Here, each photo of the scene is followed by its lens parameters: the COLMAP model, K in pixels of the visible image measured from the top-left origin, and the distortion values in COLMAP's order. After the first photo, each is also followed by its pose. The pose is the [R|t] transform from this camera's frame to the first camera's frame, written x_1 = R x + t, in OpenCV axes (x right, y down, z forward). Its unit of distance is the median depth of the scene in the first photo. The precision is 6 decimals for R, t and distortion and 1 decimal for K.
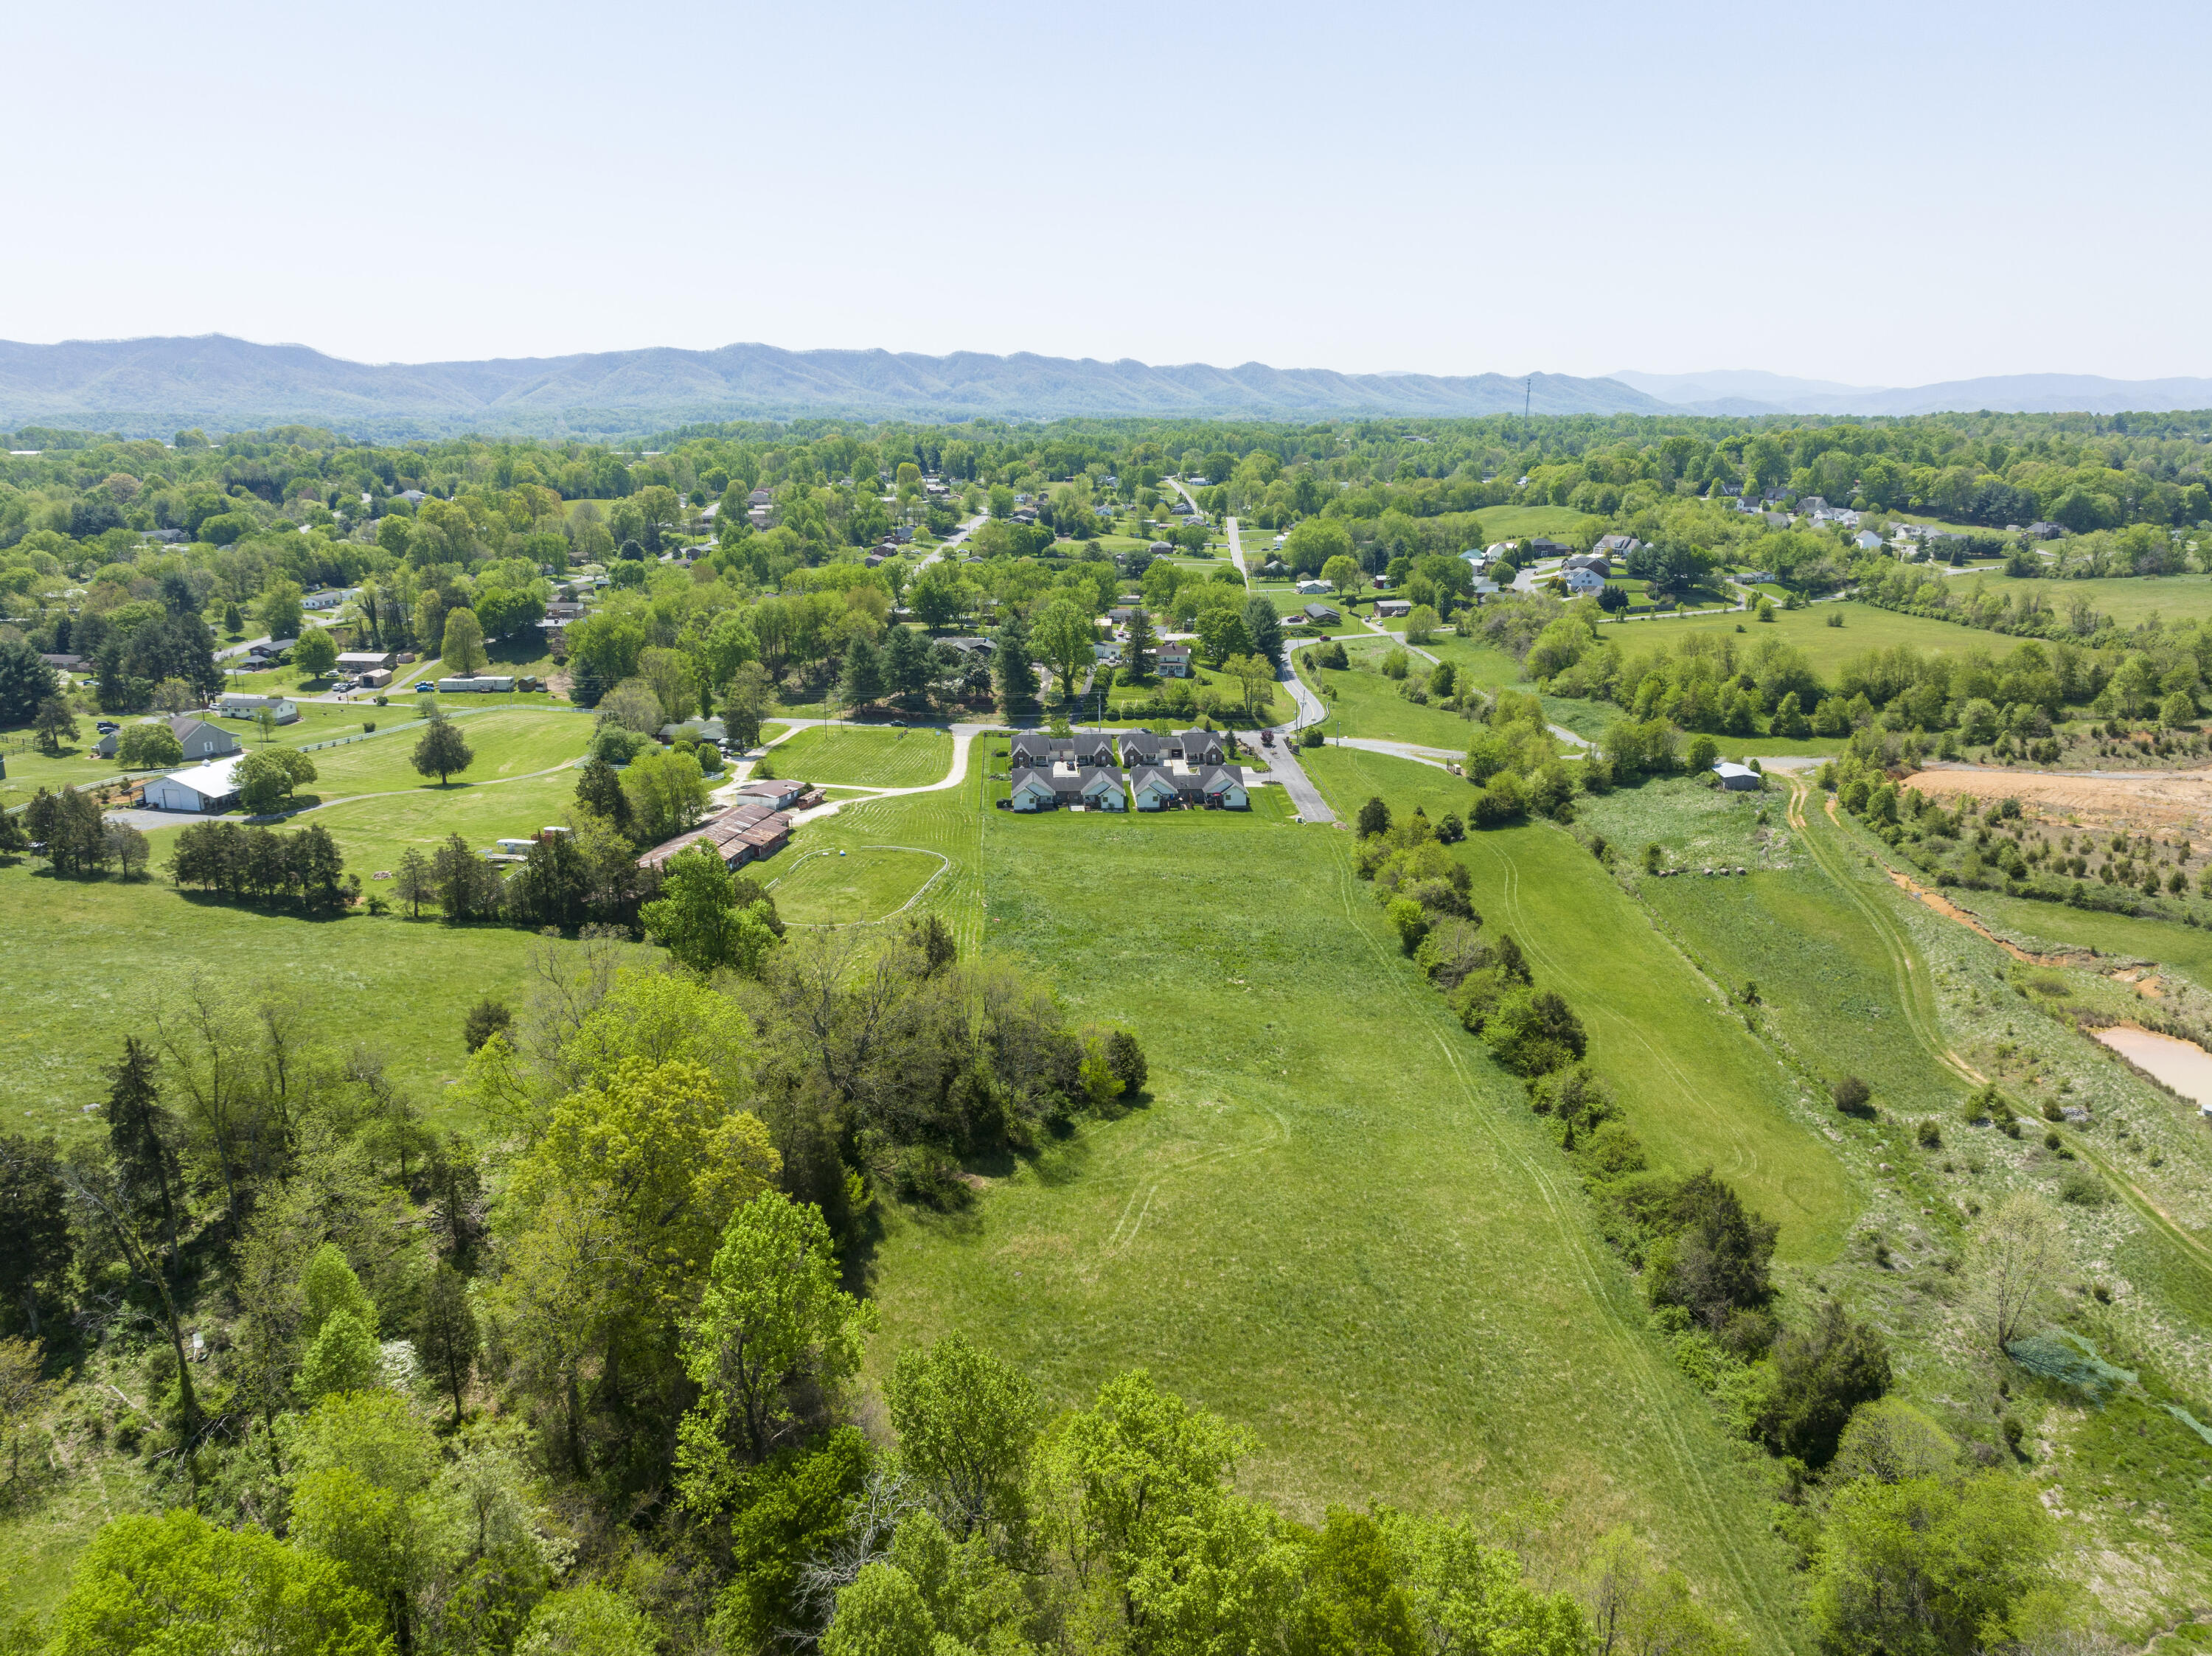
lens RADIAL K [[1555.6, 0, 1106.0], [0, 1555.6, 828.0], [0, 0, 1]] dist [-0.033913, -0.005034]
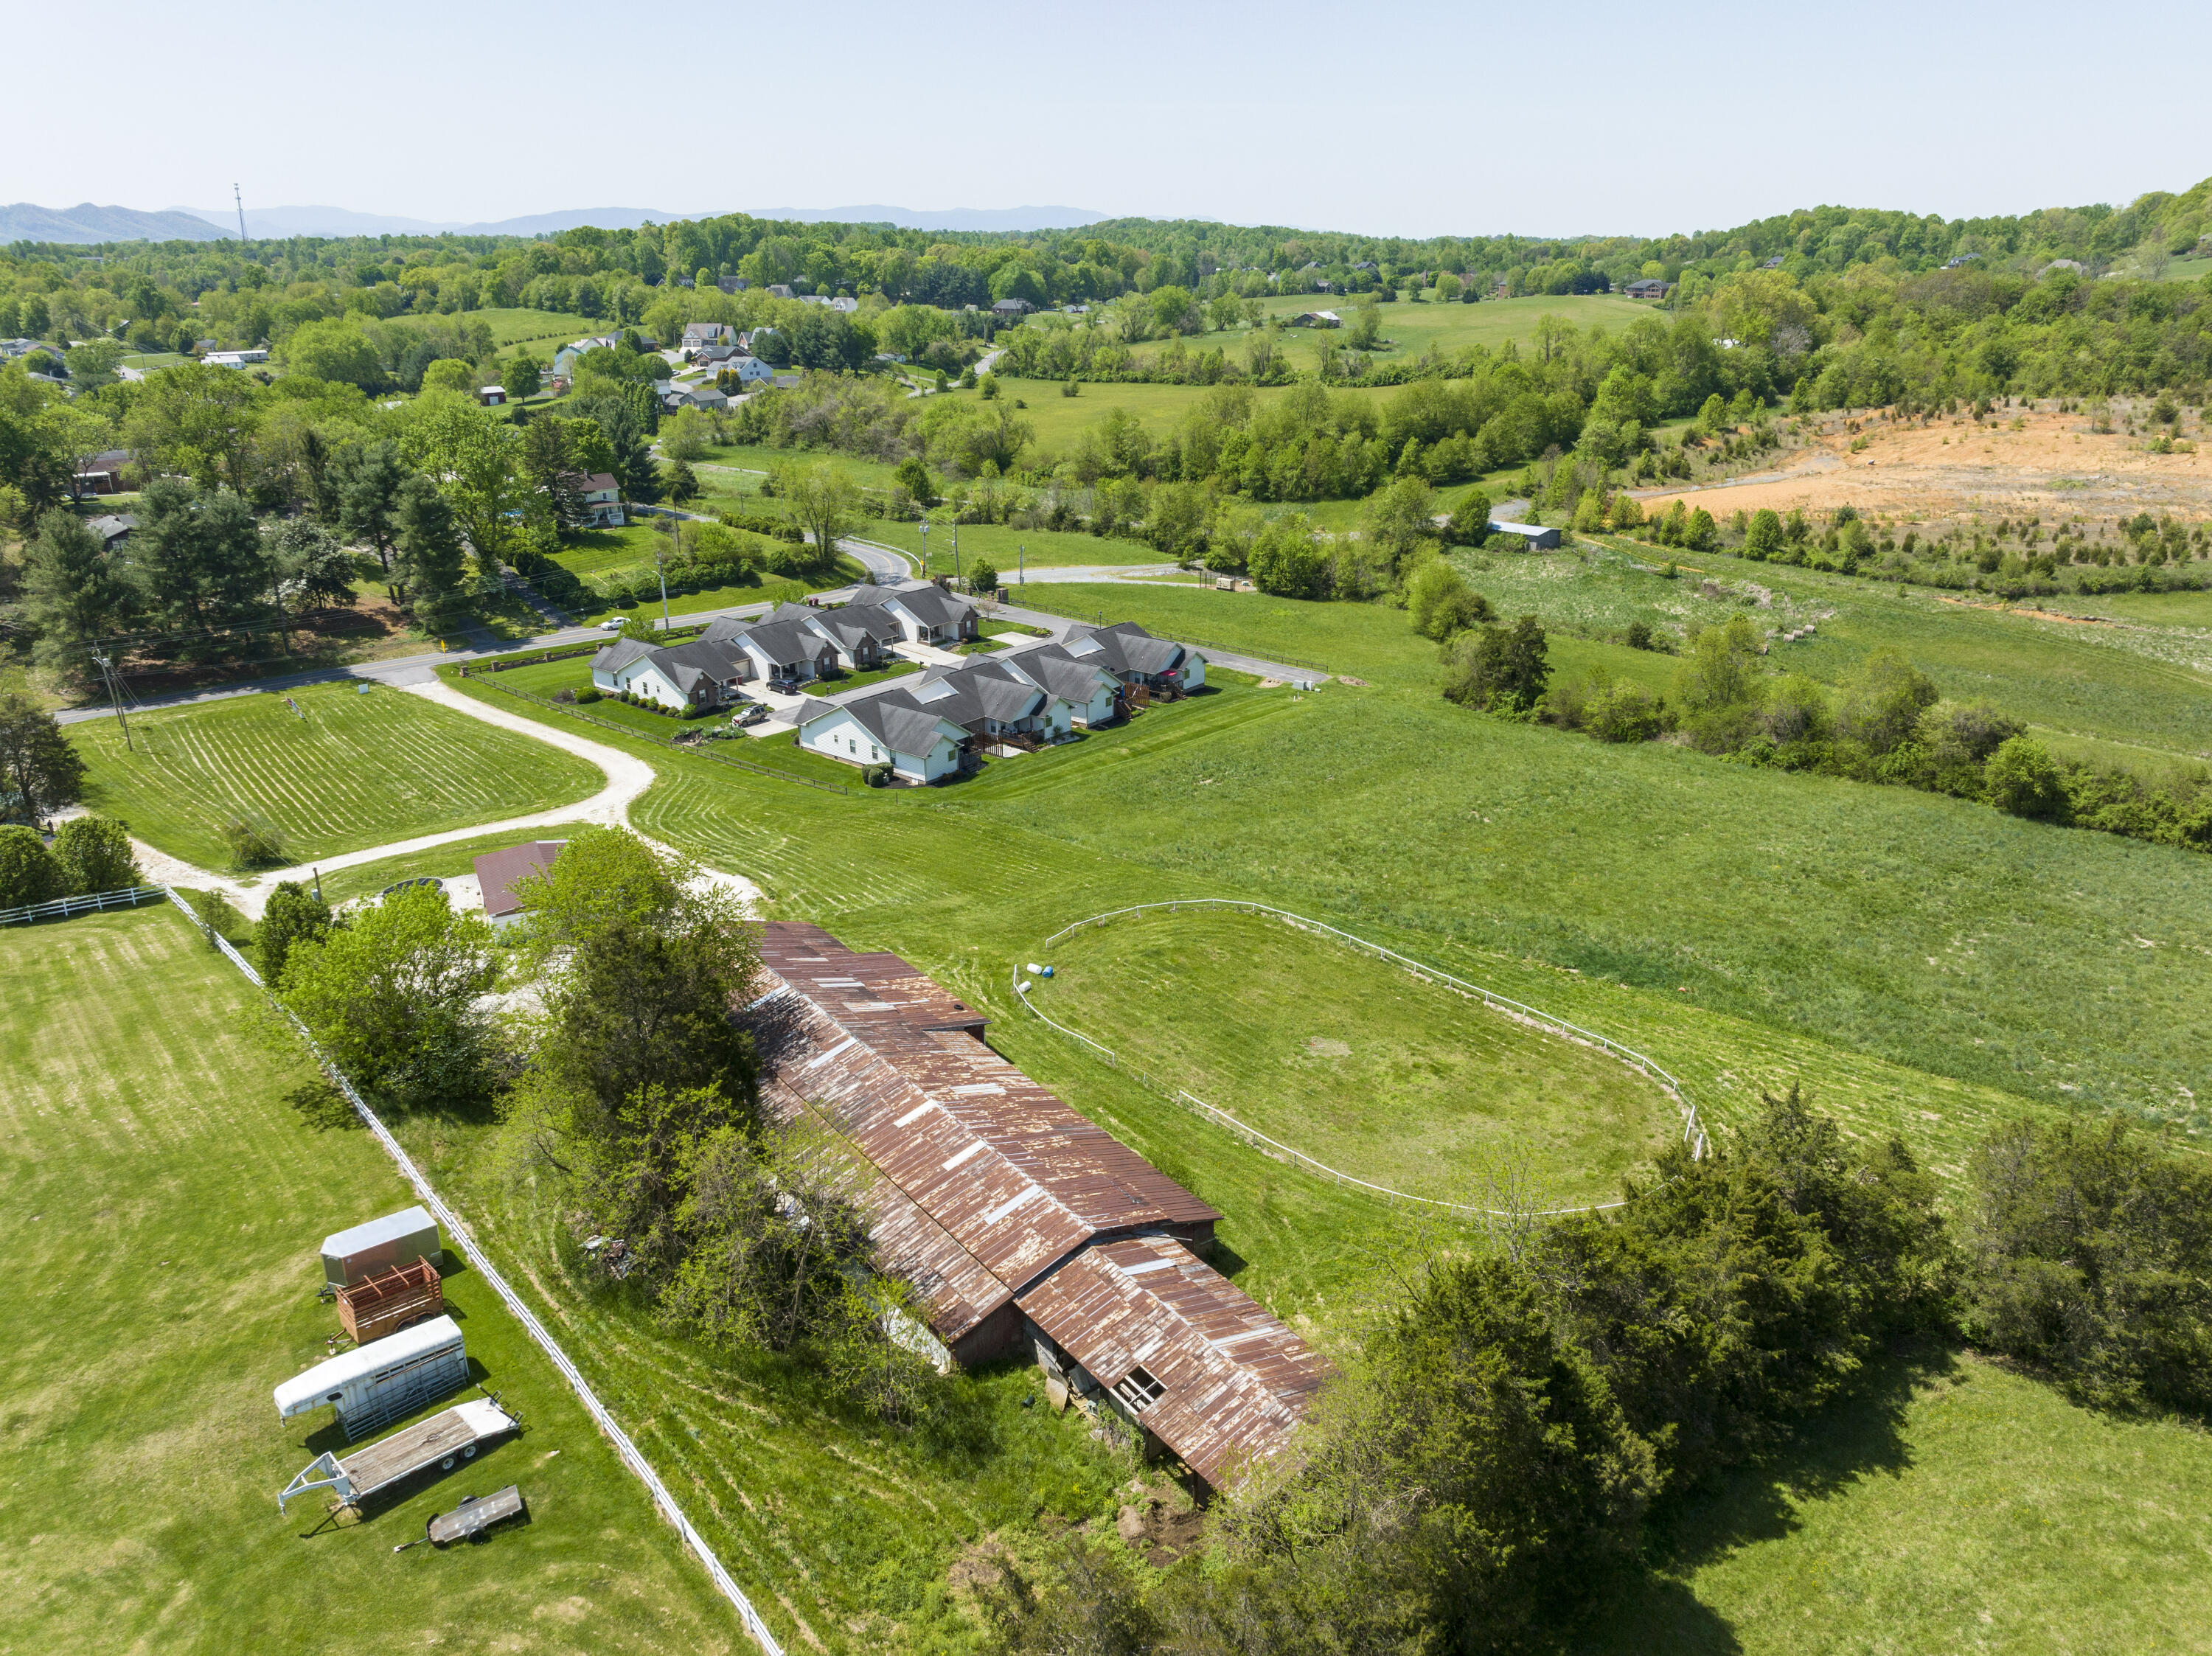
lens RADIAL K [[1555.6, 0, 1106.0], [0, 1555.6, 828.0], [0, 0, 1]] dist [-0.033913, -0.005034]
pose [[0.673500, -0.258872, 0.692375, -0.245030], [0.191577, 0.965796, 0.174746, -0.048762], [-0.713930, 0.014952, 0.700057, 0.415344]]
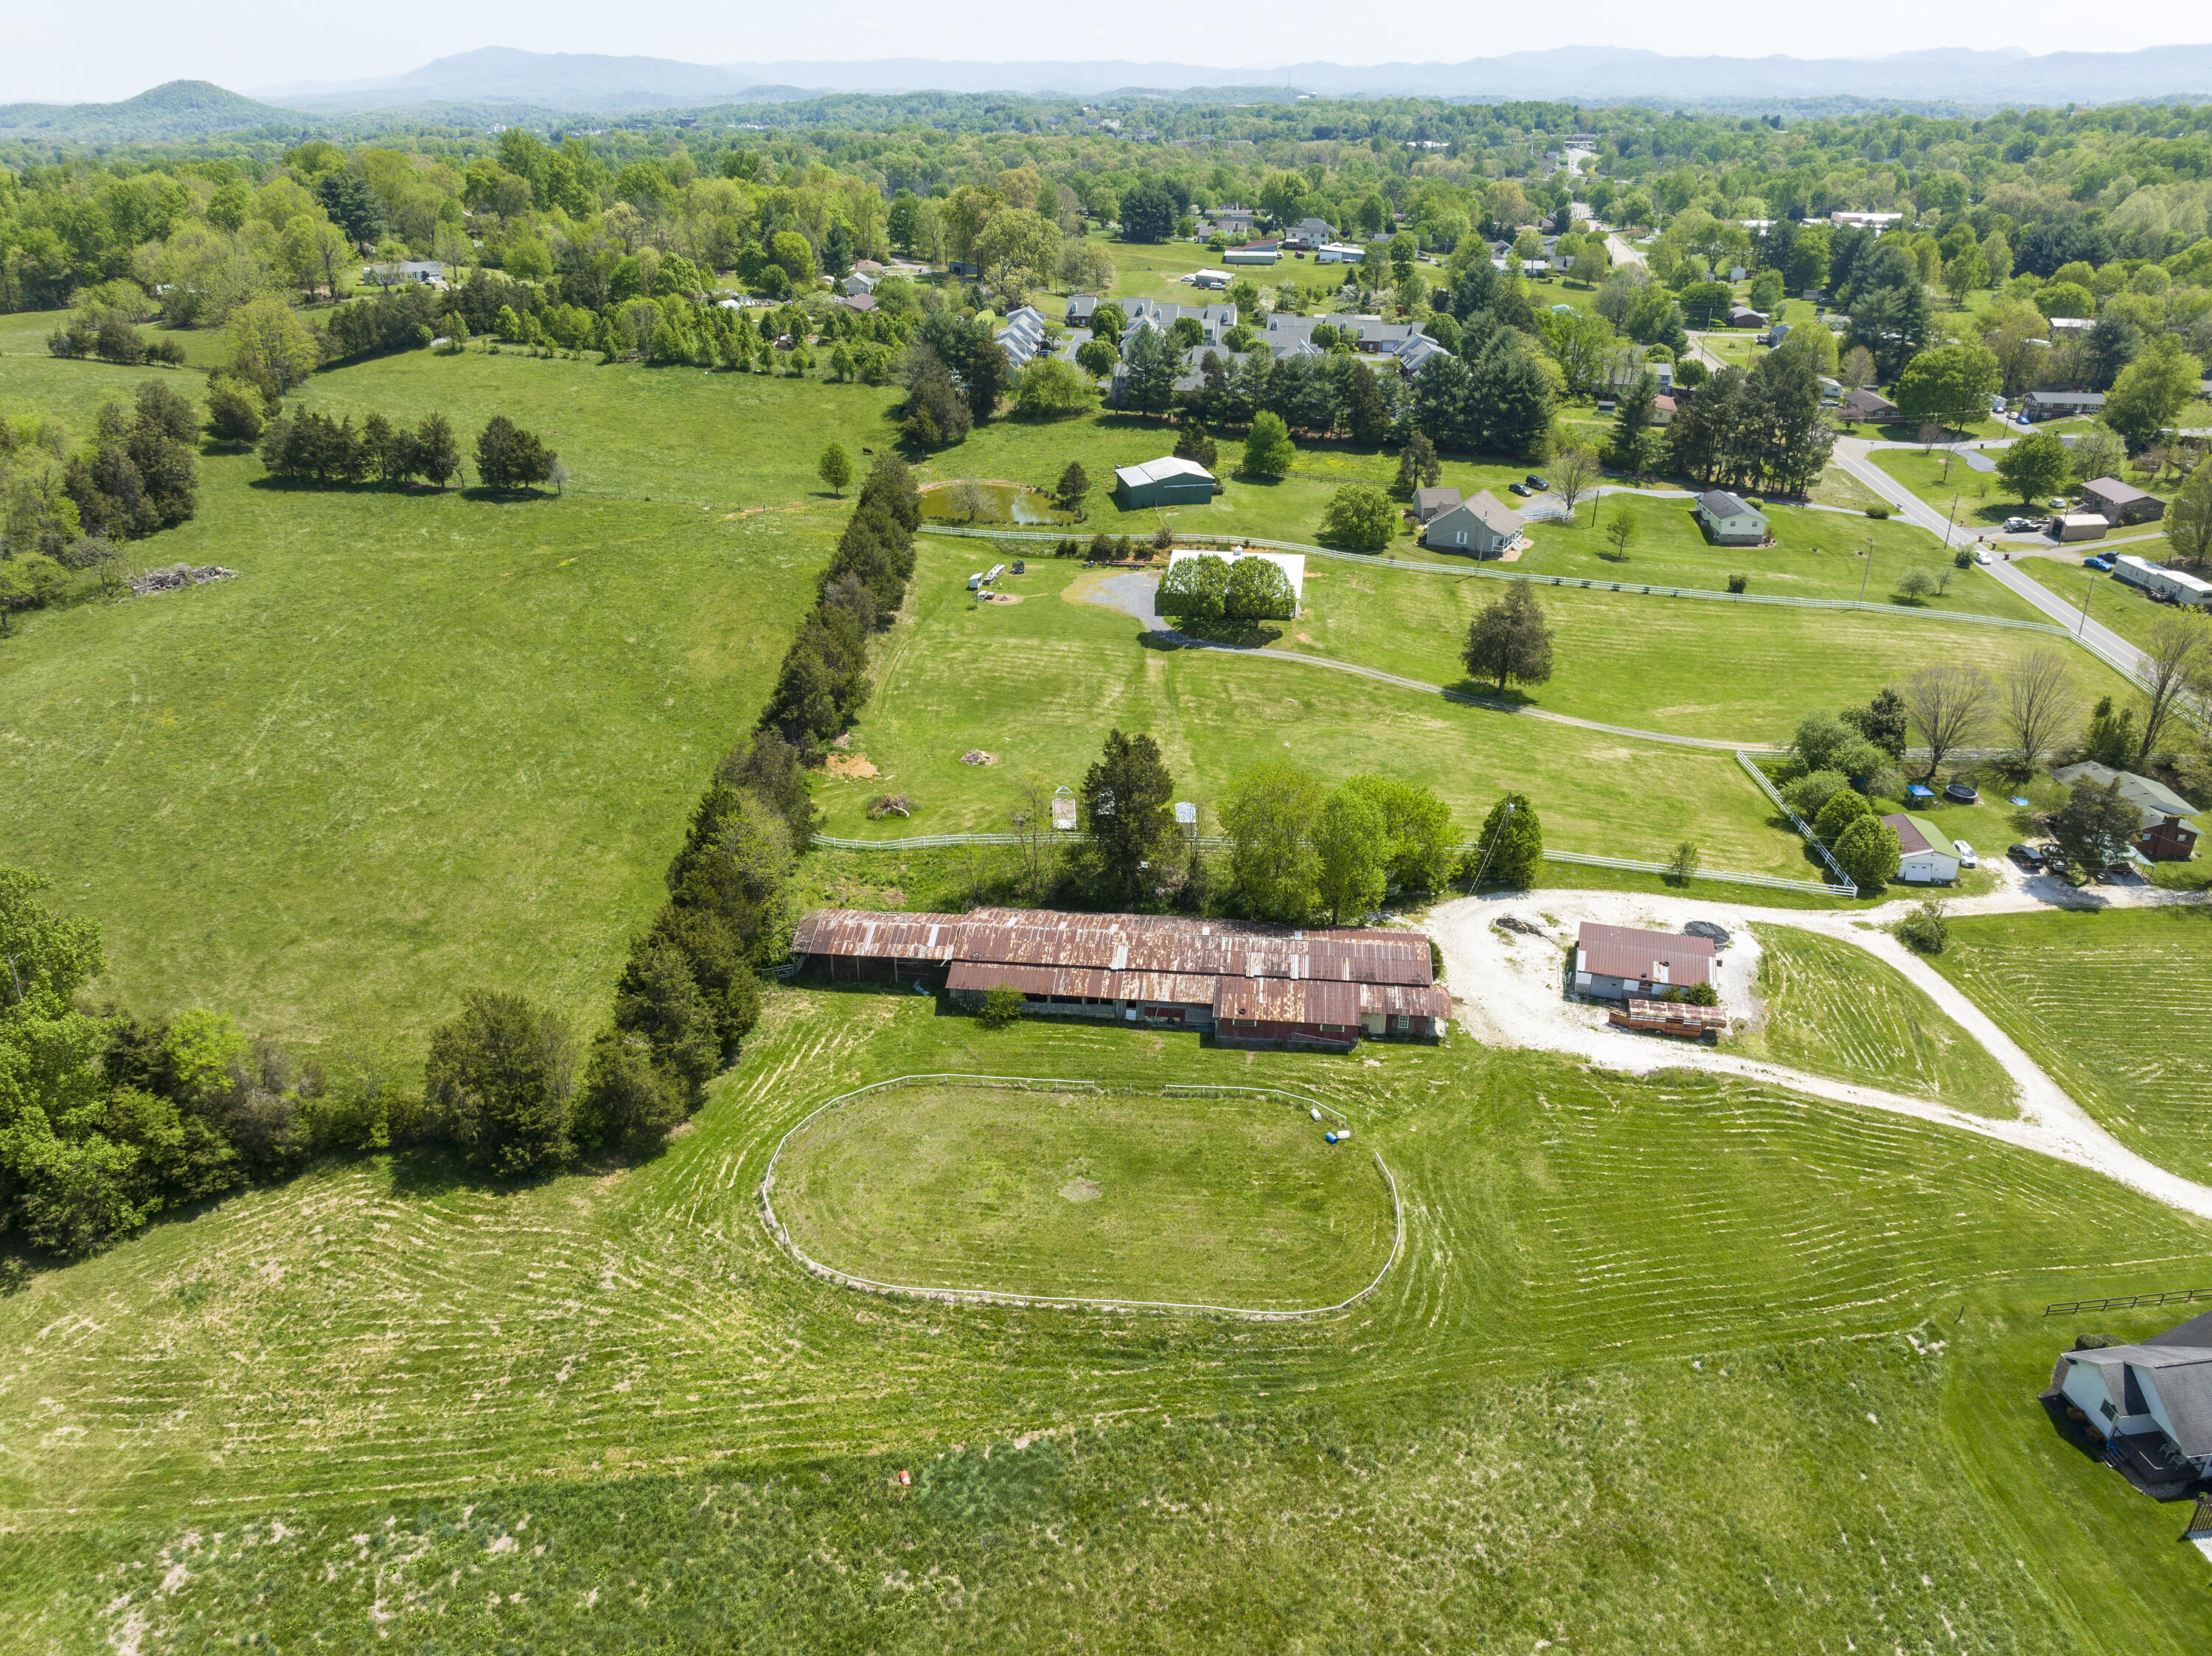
lens RADIAL K [[1555.6, 0, 1106.0], [0, 1555.6, 828.0], [0, 0, 1]] dist [-0.033913, -0.005034]
pose [[0.083409, 0.432358, -0.897836, 0.109494], [-0.254325, 0.880375, 0.400322, -0.130455], [0.963515, 0.194952, 0.183391, 0.487210]]
